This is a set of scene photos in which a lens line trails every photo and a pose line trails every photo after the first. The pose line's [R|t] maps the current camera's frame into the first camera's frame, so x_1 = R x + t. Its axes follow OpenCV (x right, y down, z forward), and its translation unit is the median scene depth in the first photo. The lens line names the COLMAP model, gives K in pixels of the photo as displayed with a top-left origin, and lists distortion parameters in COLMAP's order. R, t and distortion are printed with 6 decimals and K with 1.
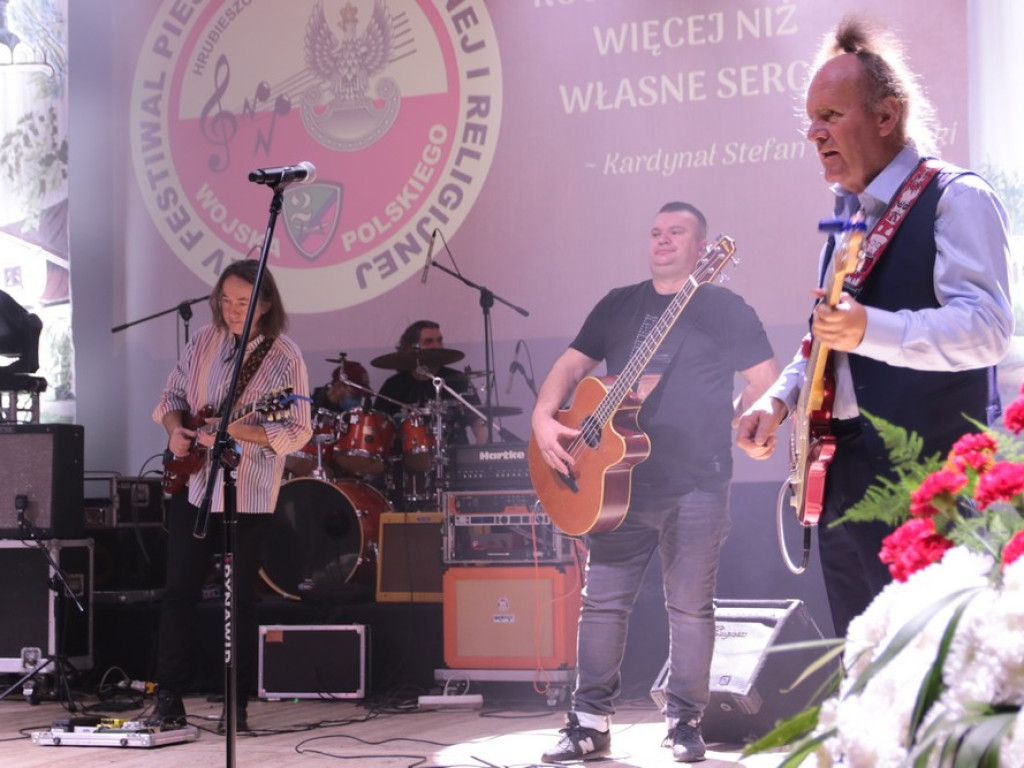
lens RADIAL K [[2037.0, 0, 516.8], [0, 2037.0, 374.3], [0, 0, 1]] dist [0.143404, 0.000000]
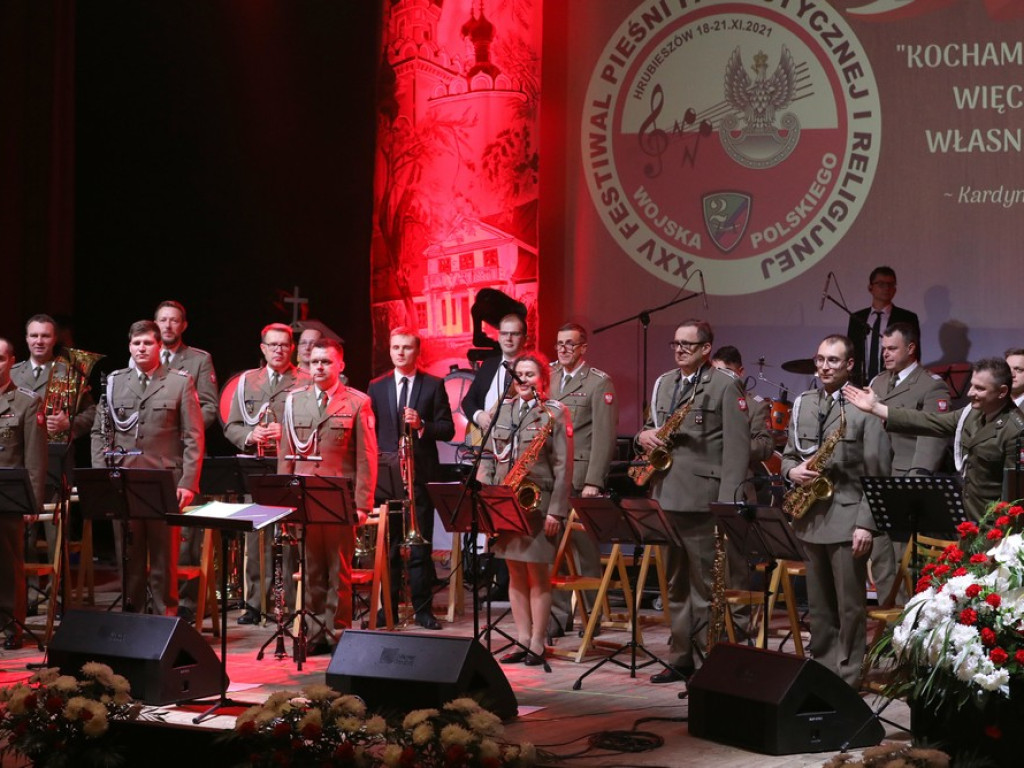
lens RADIAL K [[2673.7, 0, 526.4], [0, 2673.7, 426.5], [0, 0, 1]] dist [-0.333408, 0.000000]
pose [[0.990840, 0.034973, -0.130436, -0.004417], [-0.021354, 0.994308, 0.104379, -0.119631], [0.133344, -0.100637, 0.985947, -0.652169]]
